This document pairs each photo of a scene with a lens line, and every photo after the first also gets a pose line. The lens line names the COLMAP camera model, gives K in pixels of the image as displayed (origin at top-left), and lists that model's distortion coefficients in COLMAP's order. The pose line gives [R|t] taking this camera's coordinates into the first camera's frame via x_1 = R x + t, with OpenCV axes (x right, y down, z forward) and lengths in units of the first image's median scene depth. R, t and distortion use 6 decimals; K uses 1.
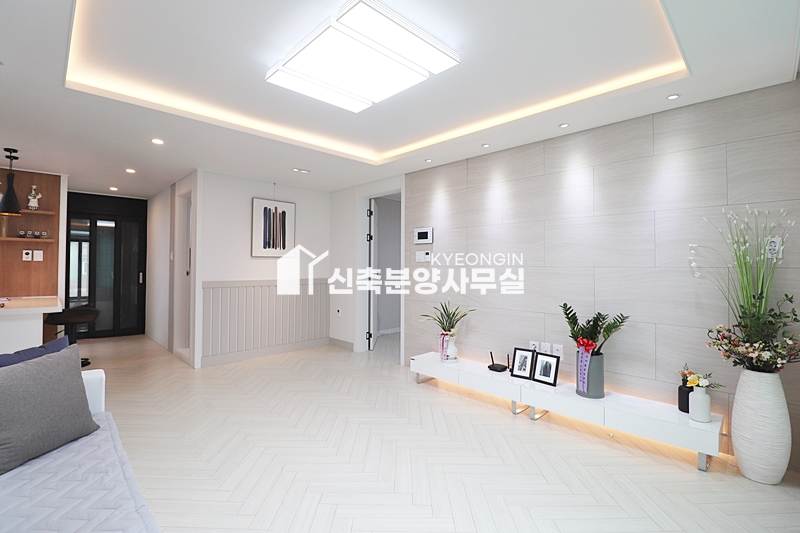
lens RADIAL K [[368.4, 0, 396.2], [0, 368.4, 260.0], [0, 0, 1]] dist [0.001233, -0.010766]
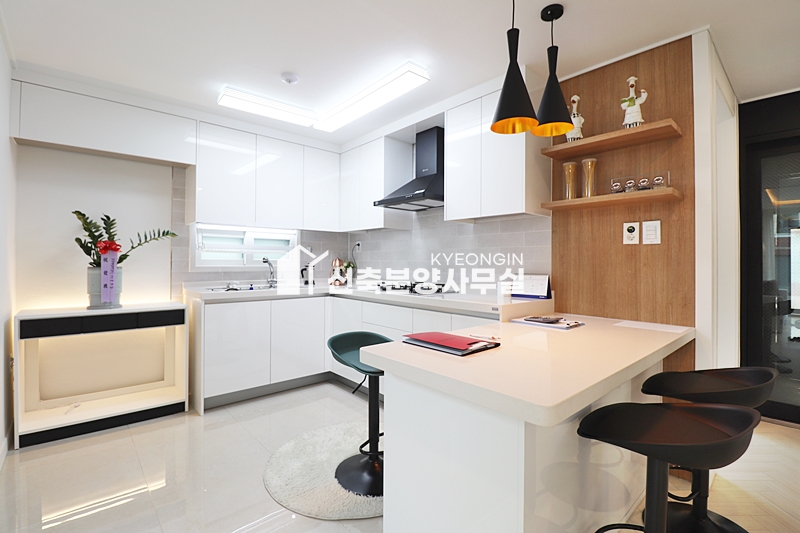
lens RADIAL K [[368.4, 0, 396.2], [0, 368.4, 260.0], [0, 0, 1]] dist [0.001233, -0.010766]
pose [[-0.045229, -0.009996, -0.998927, -0.520903], [0.017413, 0.999790, -0.010793, 0.021650], [0.998825, -0.017882, -0.045046, 0.714780]]
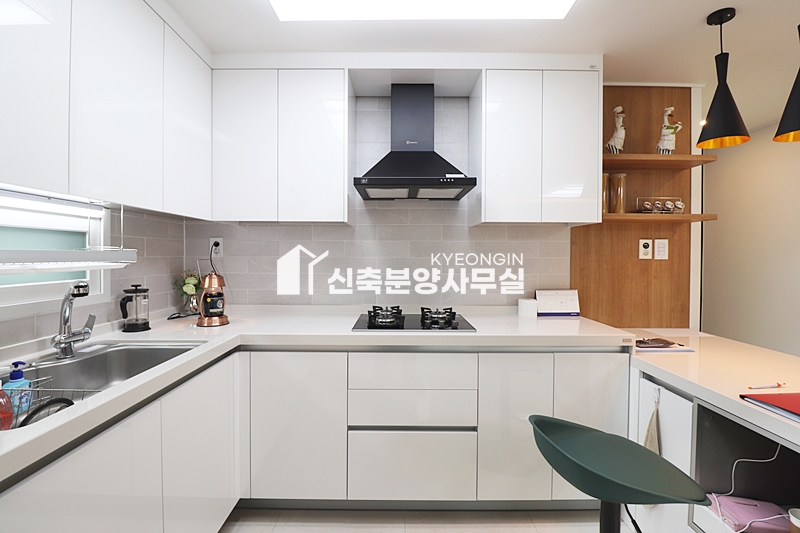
lens RADIAL K [[368.4, 0, 396.2], [0, 368.4, 260.0], [0, 0, 1]] dist [0.001233, -0.010766]
pose [[0.724680, 0.006772, -0.689052, -0.905605], [0.015554, 0.999536, 0.026181, -0.016329], [0.688910, -0.029690, 0.724239, 0.375316]]
